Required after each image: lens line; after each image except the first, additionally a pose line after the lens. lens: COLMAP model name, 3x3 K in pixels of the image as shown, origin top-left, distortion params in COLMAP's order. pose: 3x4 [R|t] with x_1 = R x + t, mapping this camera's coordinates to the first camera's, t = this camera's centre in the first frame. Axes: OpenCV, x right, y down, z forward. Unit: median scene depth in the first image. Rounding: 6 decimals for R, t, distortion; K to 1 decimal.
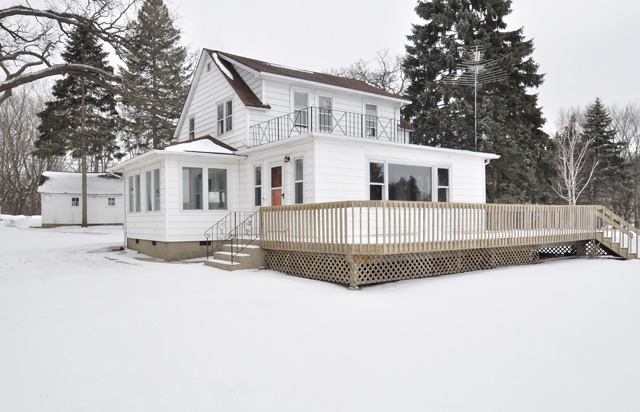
lens RADIAL K [[459.9, 0, 319.3], [0, 459.9, 209.7], [0, 0, 1]] dist [0.004639, -0.000299]
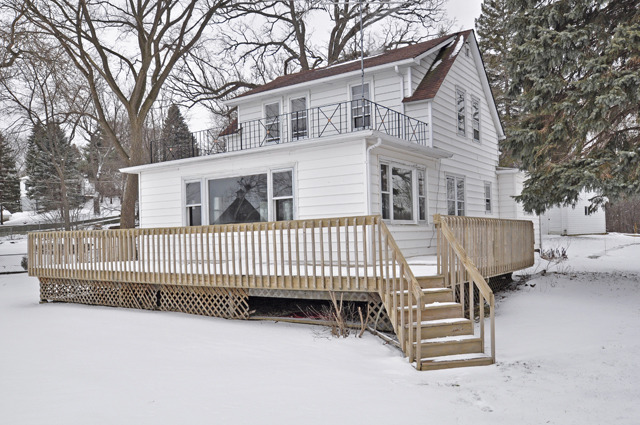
lens RADIAL K [[539.2, 0, 319.5], [0, 539.2, 212.1], [0, 0, 1]] dist [-0.007134, 0.000536]
pose [[0.326788, -0.043182, -0.944111, 1.065893], [0.030328, 0.998920, -0.035191, 0.002607], [0.944611, -0.017134, 0.327744, 0.779918]]
